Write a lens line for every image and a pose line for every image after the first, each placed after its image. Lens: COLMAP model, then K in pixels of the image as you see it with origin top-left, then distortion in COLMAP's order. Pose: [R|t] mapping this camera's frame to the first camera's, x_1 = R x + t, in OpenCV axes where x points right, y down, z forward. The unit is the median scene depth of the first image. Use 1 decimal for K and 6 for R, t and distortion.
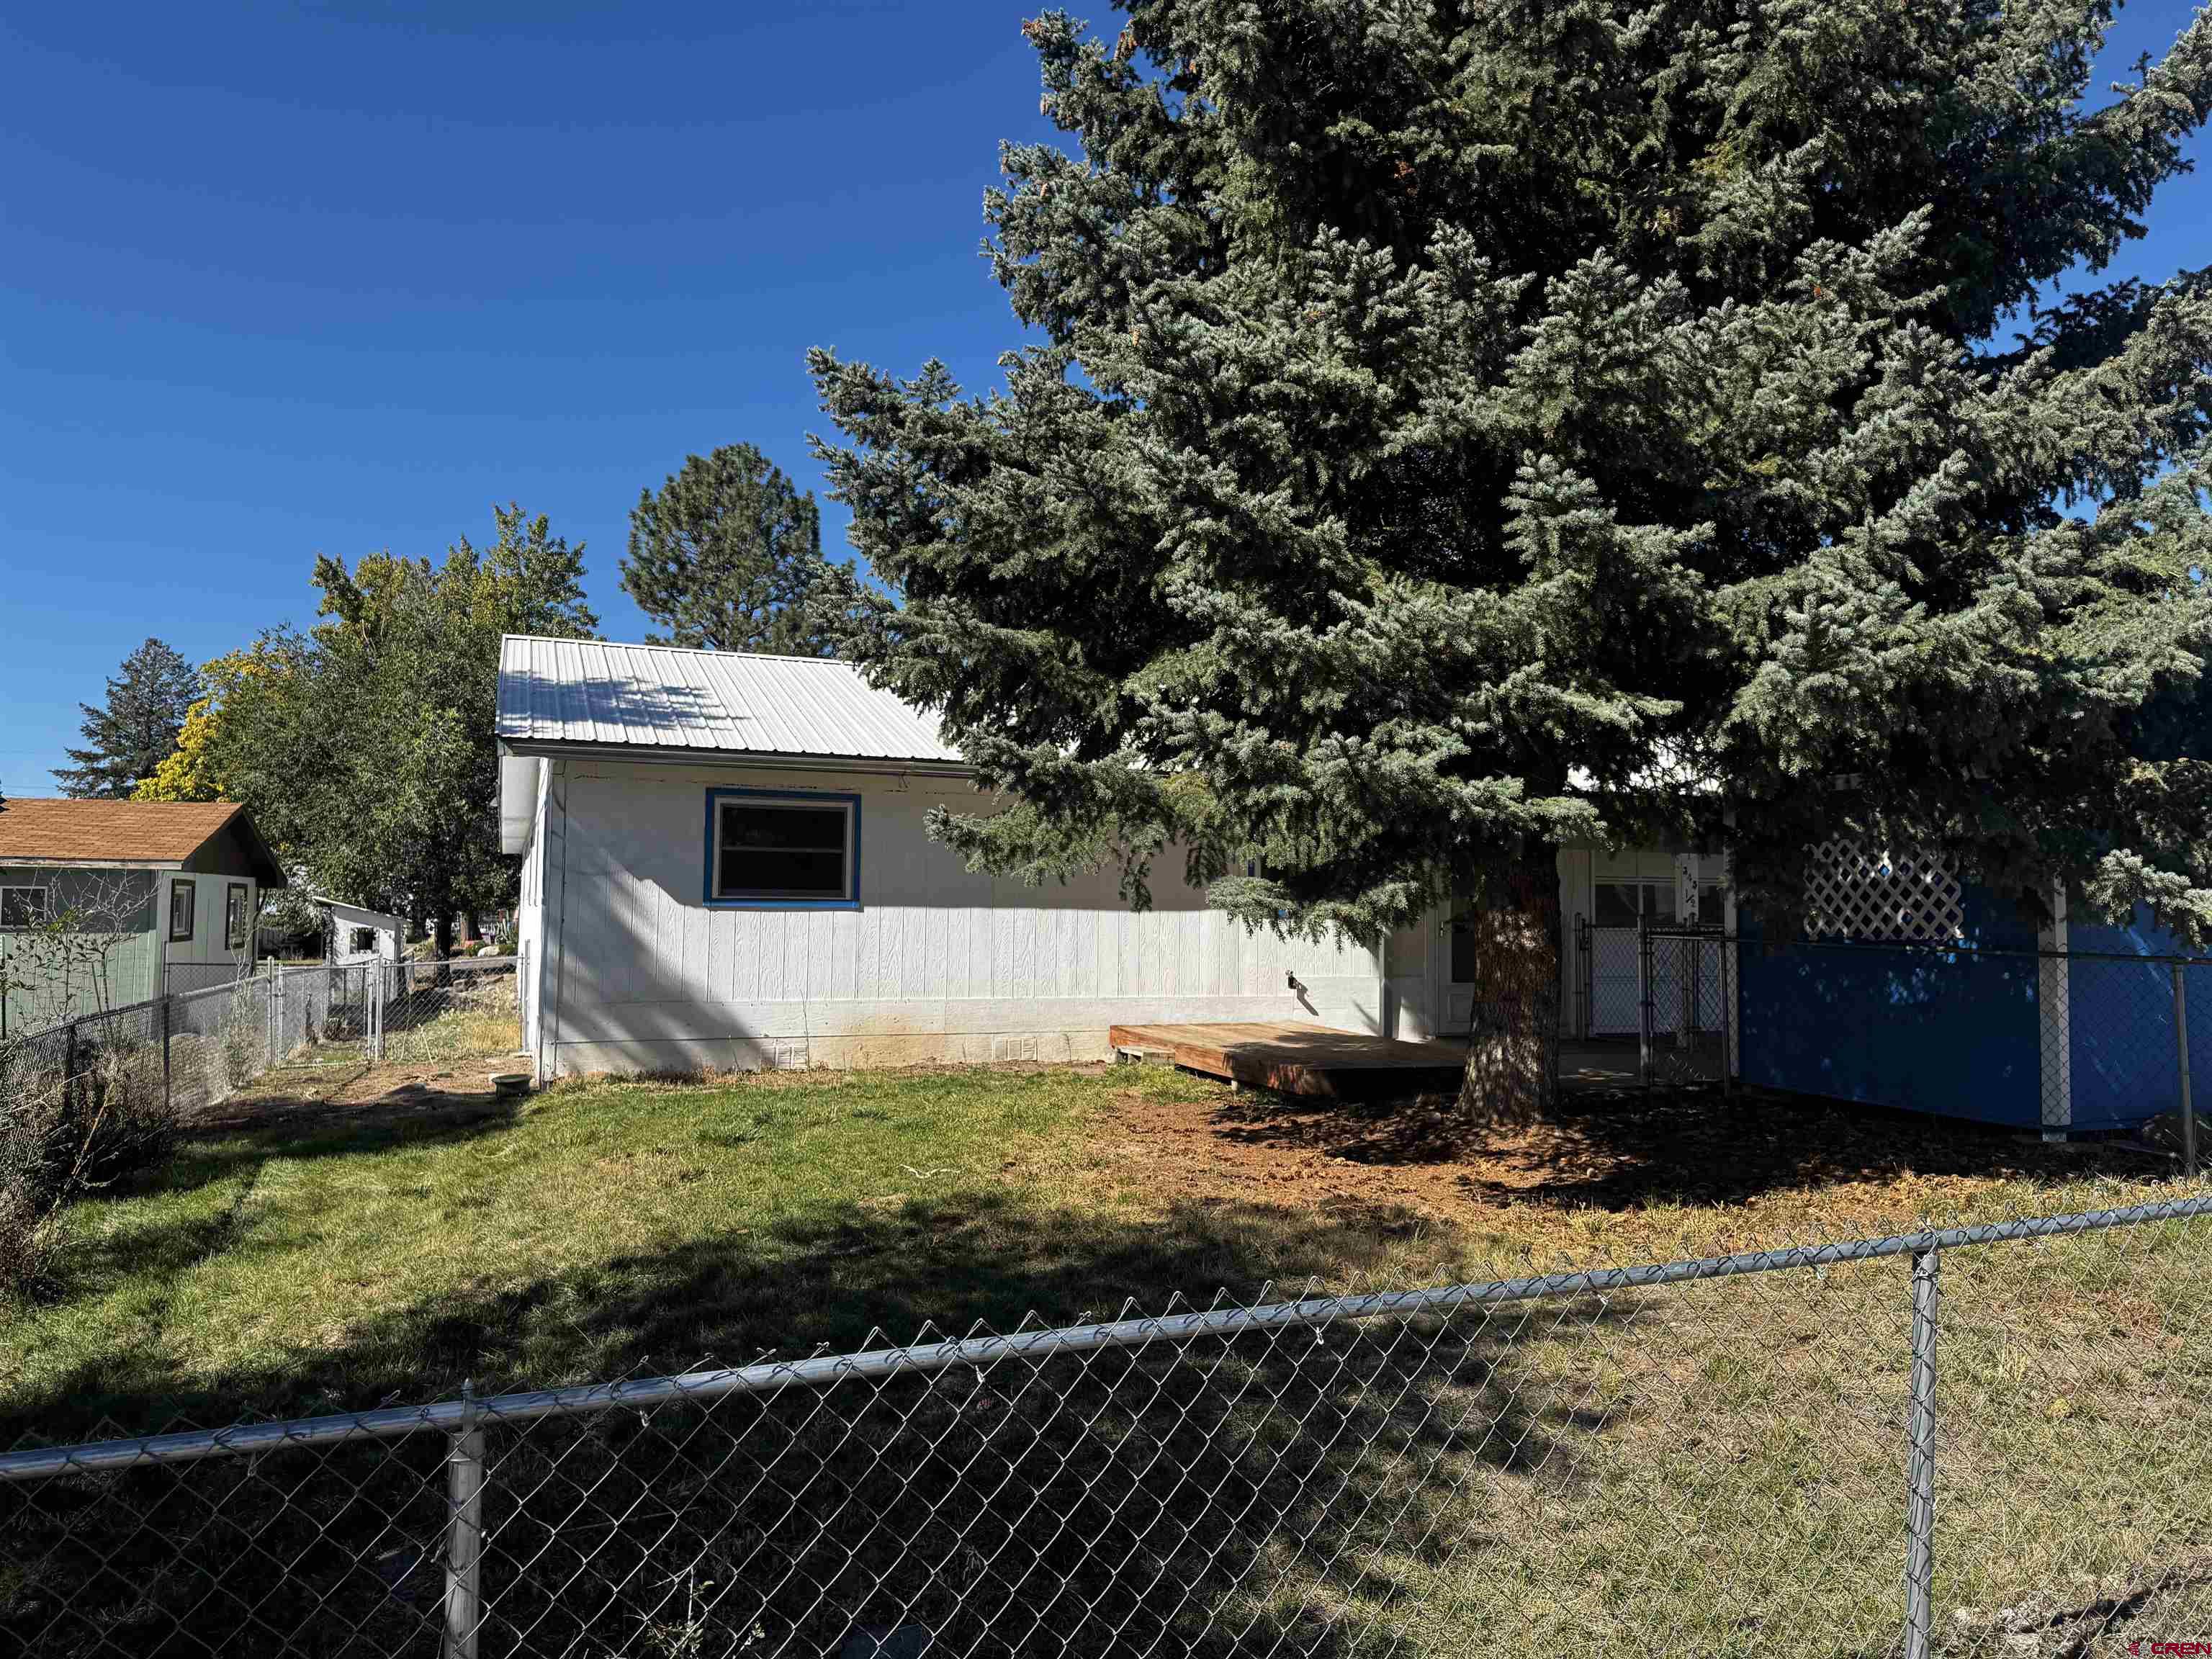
lens RADIAL K [[1579.0, 0, 1099.5], [0, 1579.0, 851.4], [0, 0, 1]] dist [0.112066, -0.139112]
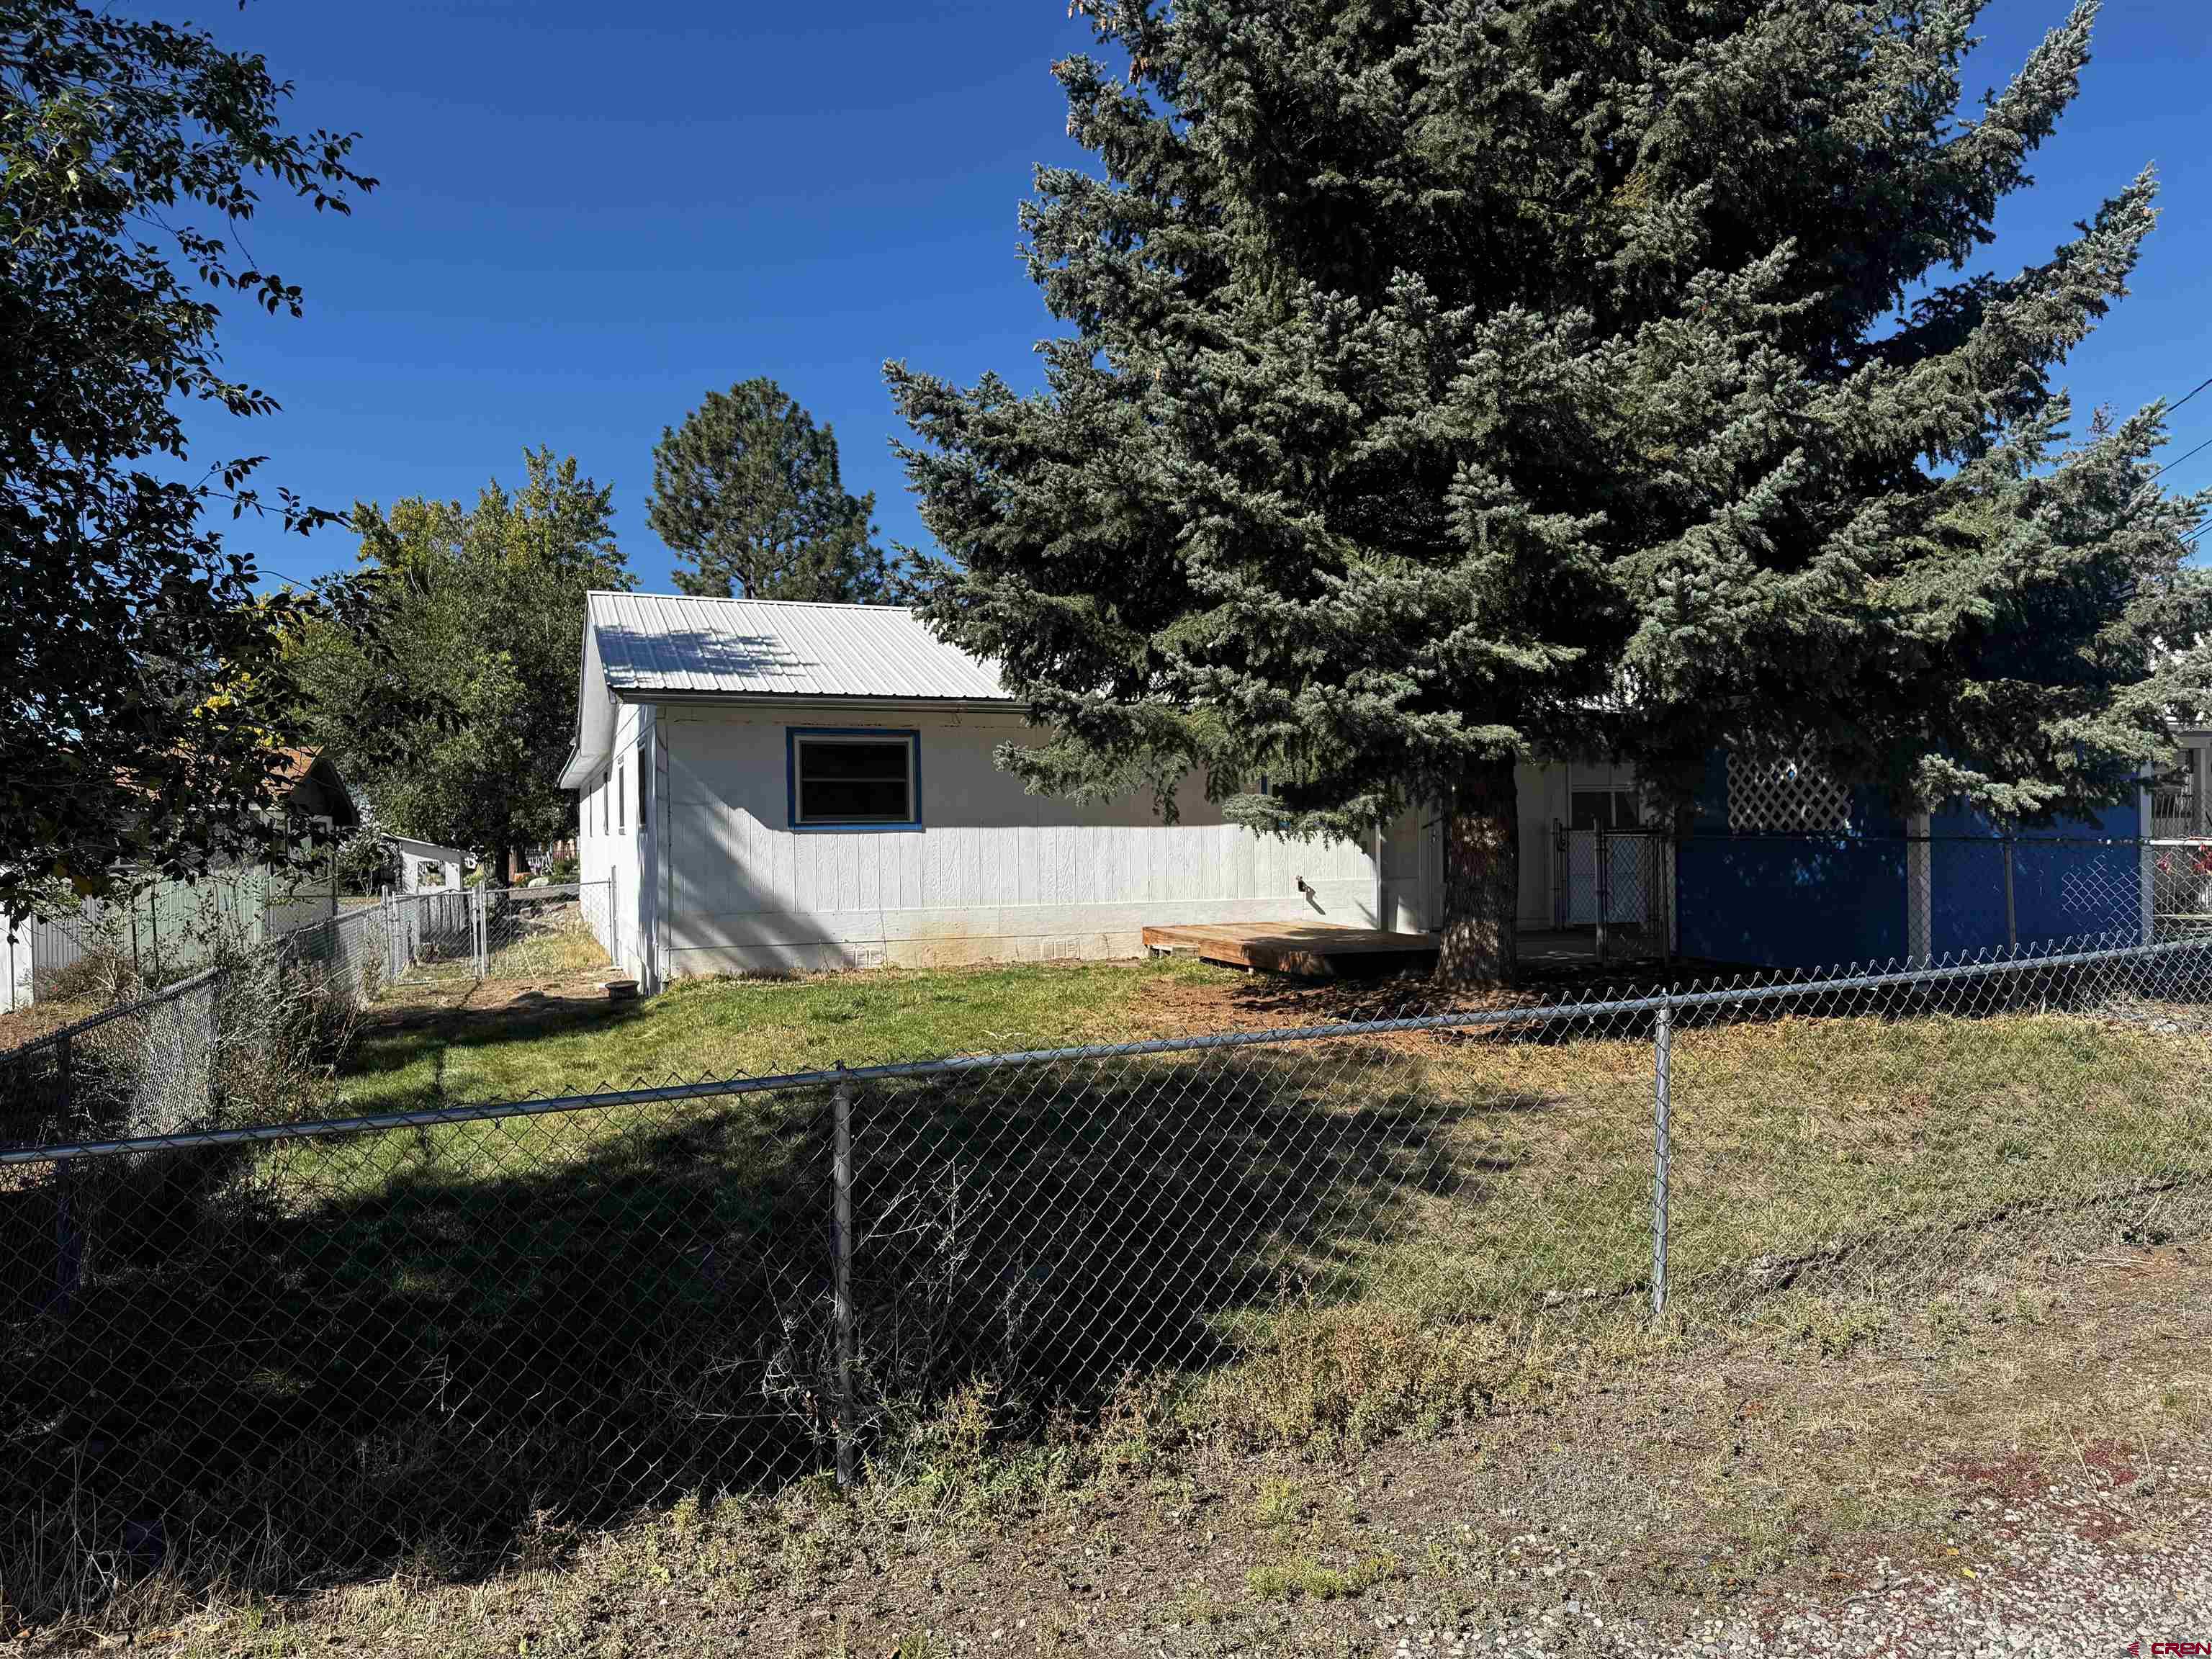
lens RADIAL K [[1579.0, 0, 1099.5], [0, 1579.0, 851.4], [0, 0, 1]] dist [0.112066, -0.139112]
pose [[0.999629, -0.023644, -0.013552, -0.013311], [0.024285, 0.998487, 0.049331, -0.002418], [0.012365, -0.049642, 0.998691, -0.242563]]
